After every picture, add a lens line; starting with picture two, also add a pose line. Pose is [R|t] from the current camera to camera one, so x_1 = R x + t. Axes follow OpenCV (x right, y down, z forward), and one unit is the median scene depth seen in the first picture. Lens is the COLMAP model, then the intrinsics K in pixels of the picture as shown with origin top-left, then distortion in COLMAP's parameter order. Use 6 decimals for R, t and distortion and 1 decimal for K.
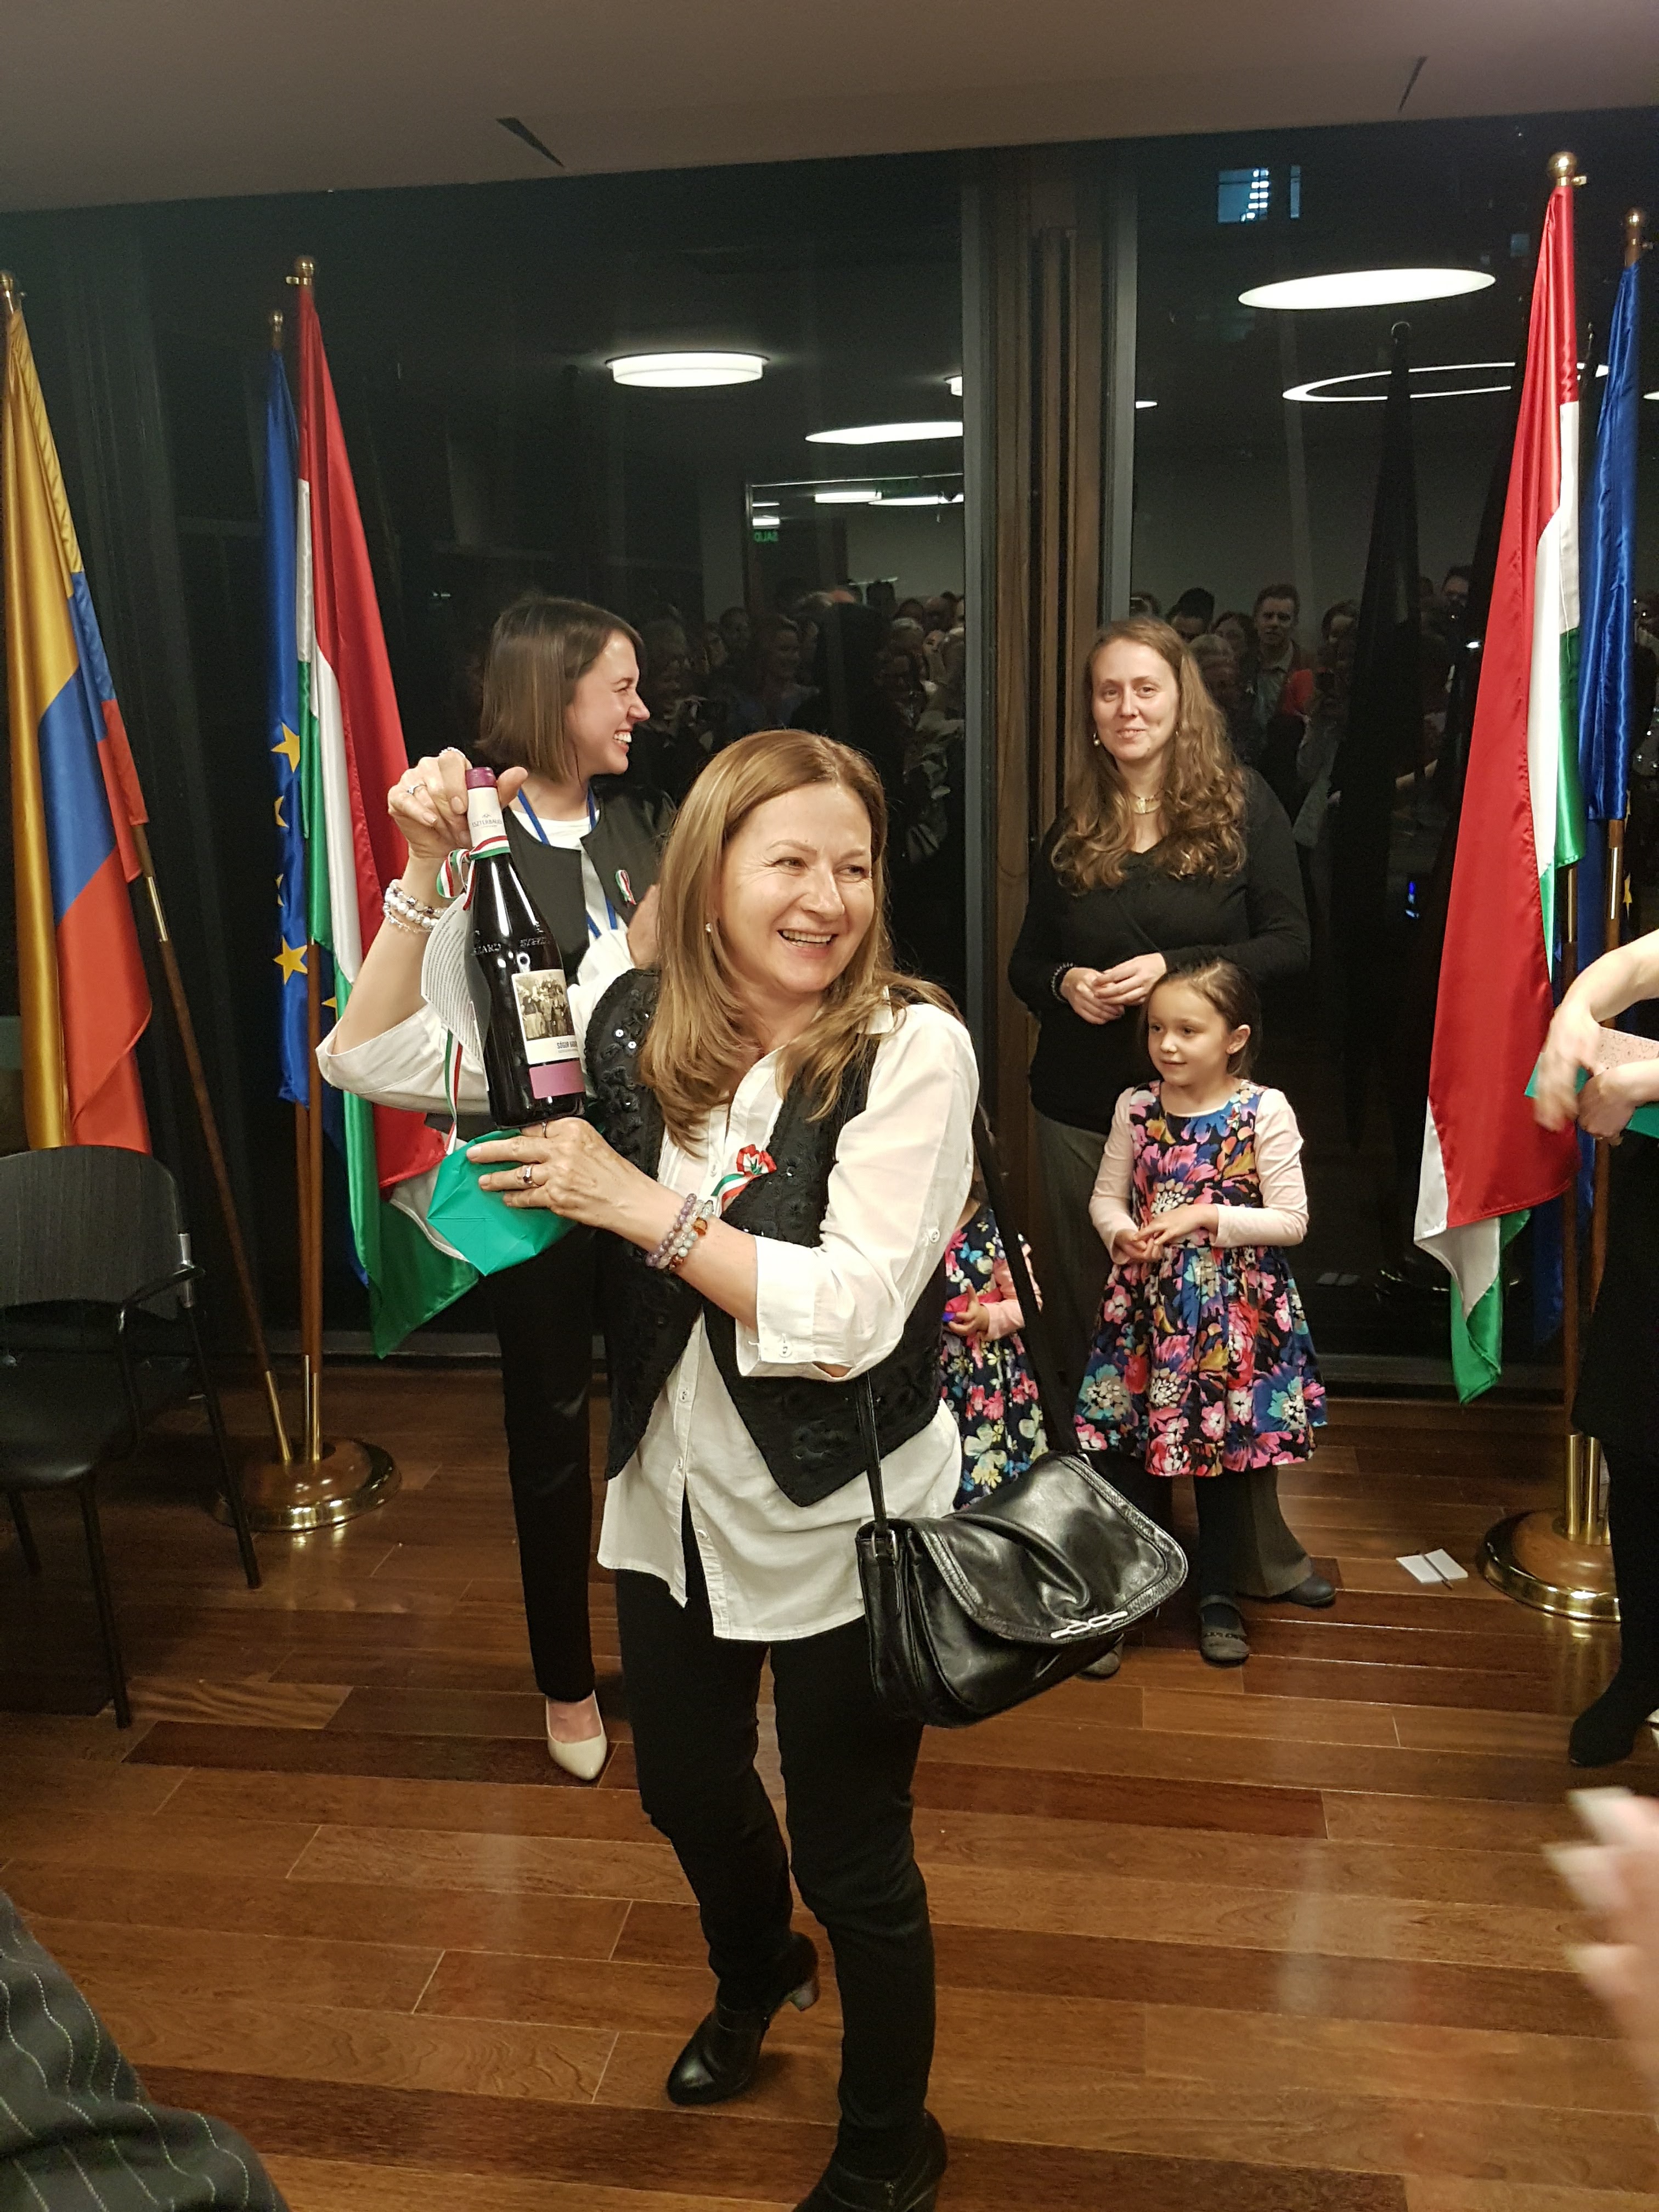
lens RADIAL K [[1858.7, 0, 757.1], [0, 1858.7, 1161.6], [0, 0, 1]] dist [0.080969, -0.179852]
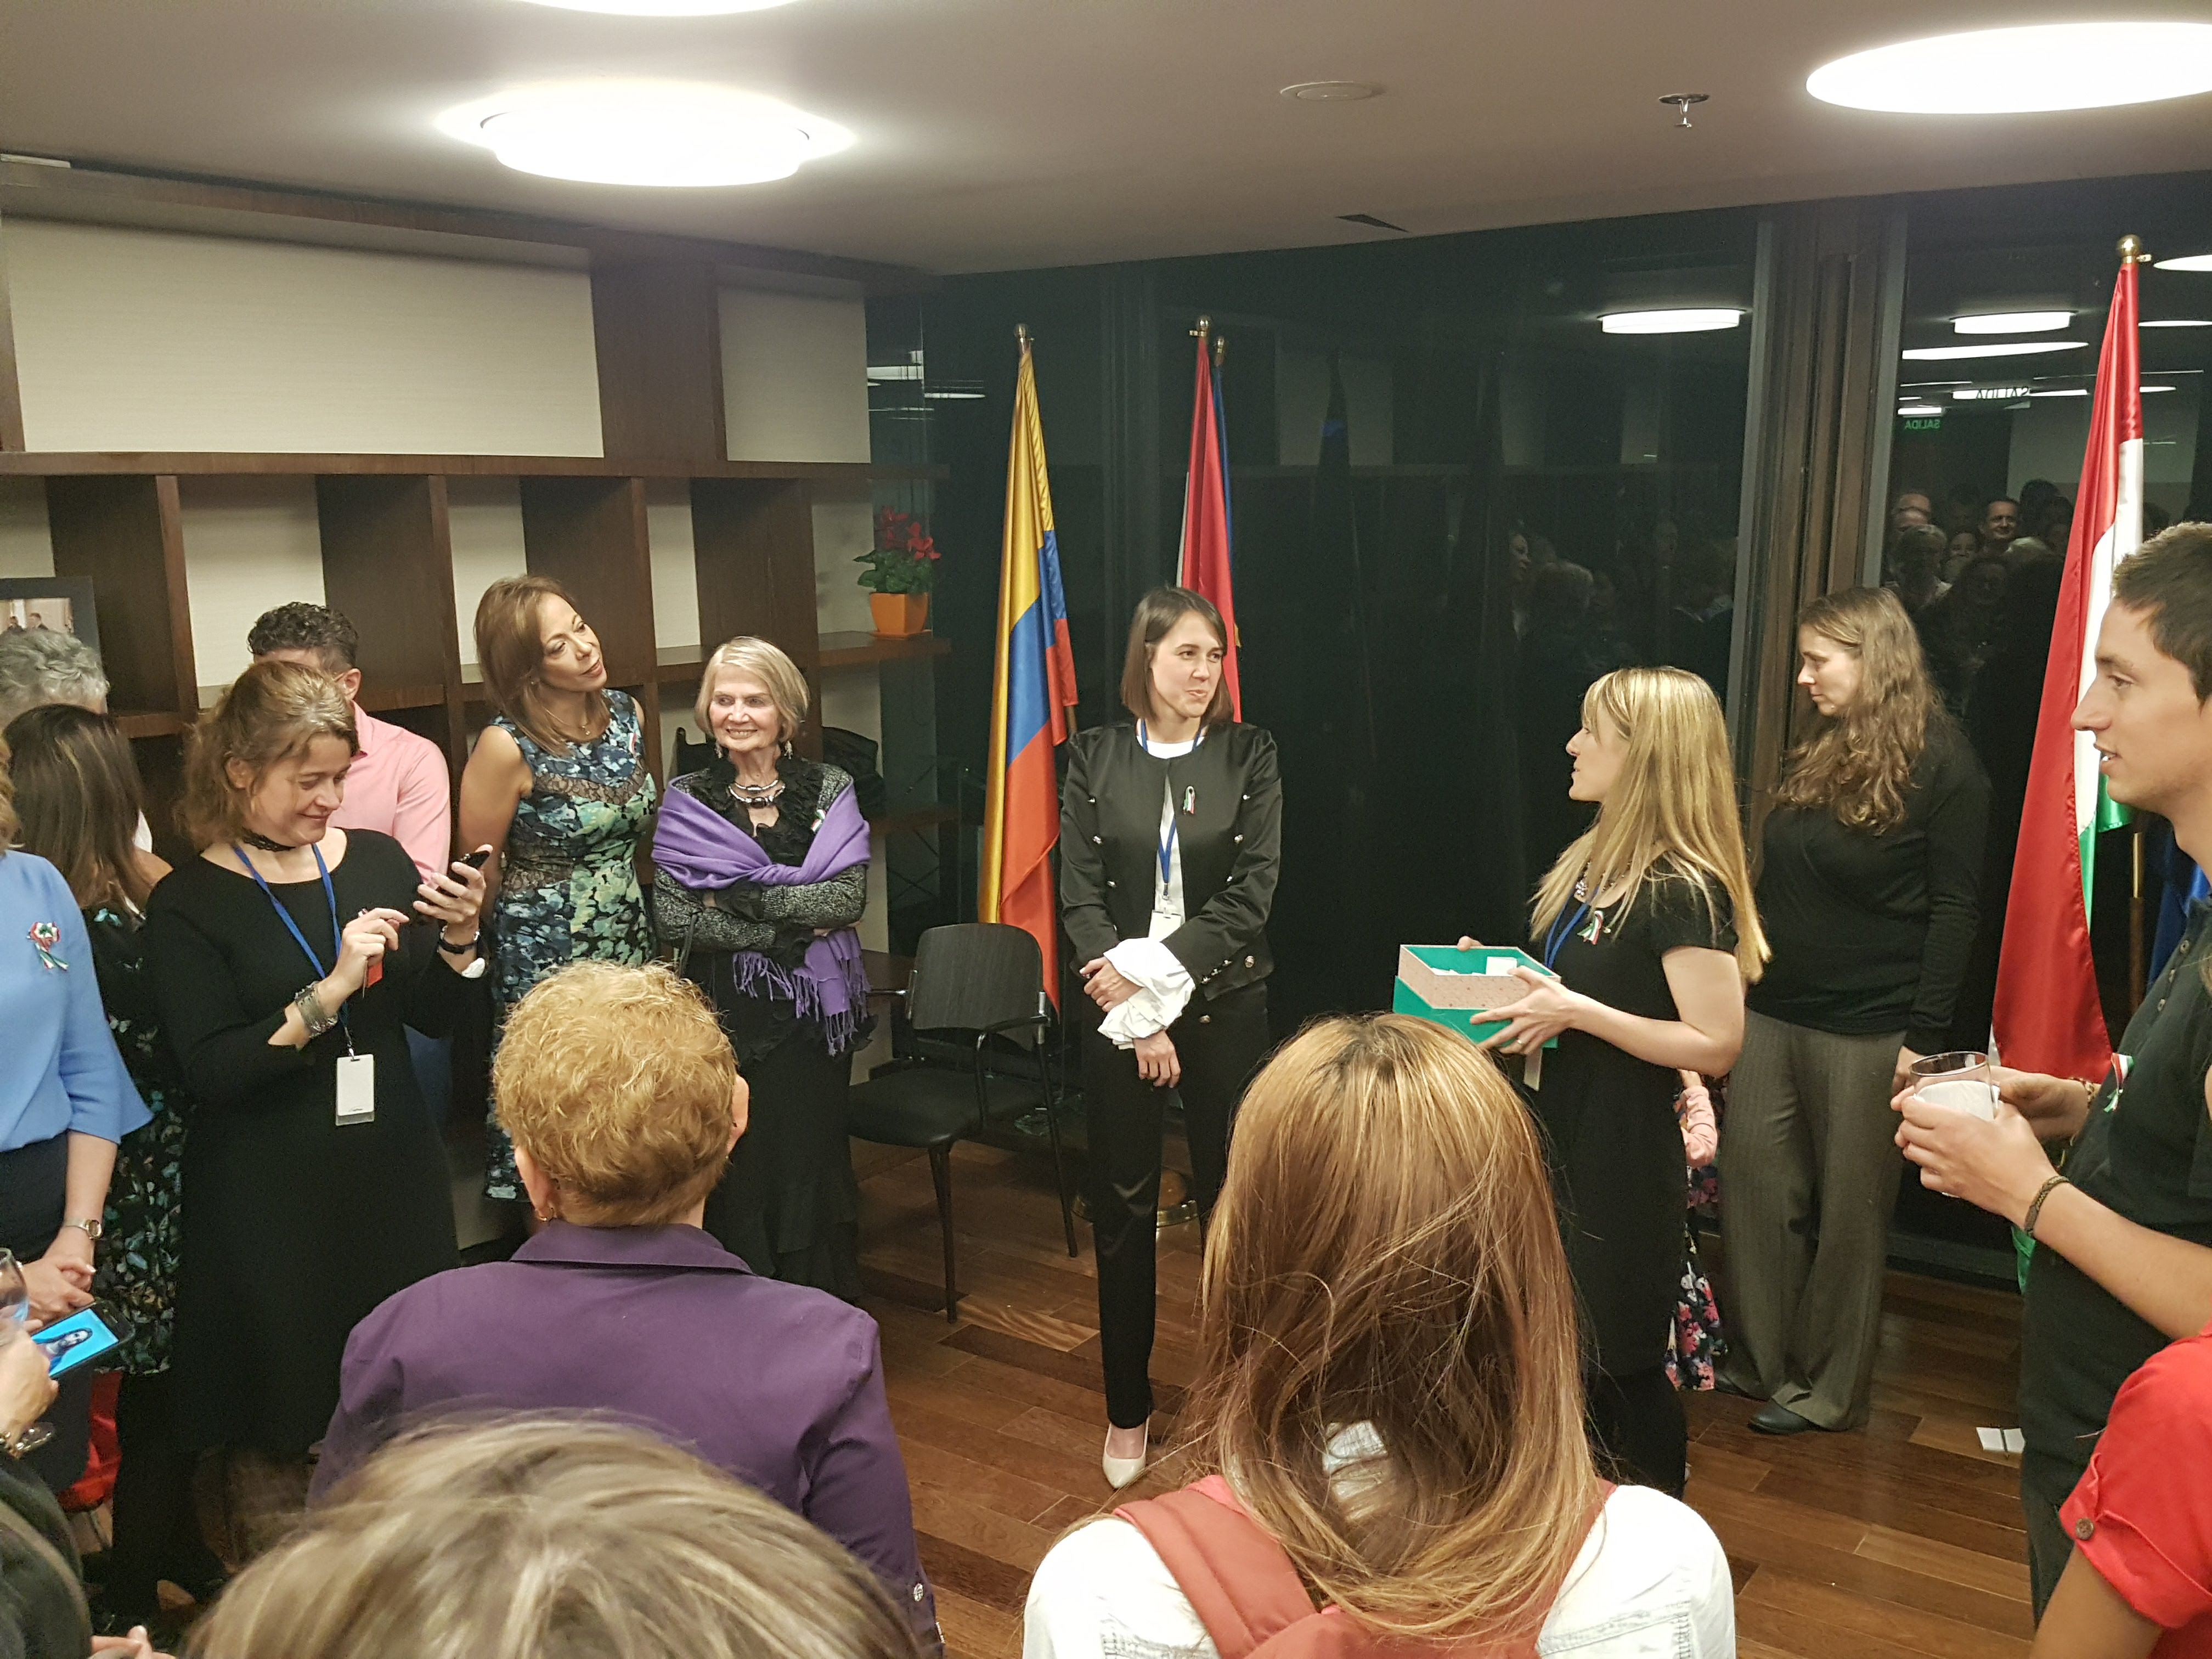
lens RADIAL K [[1831.8, 0, 1136.9], [0, 1831.8, 882.2], [0, 0, 1]] dist [0.168686, -0.382713]
pose [[0.902642, 0.107762, -0.416682, 0.342218], [-0.131903, 0.990824, -0.029492, -0.012487], [0.409681, 0.081583, 0.908574, -0.259312]]
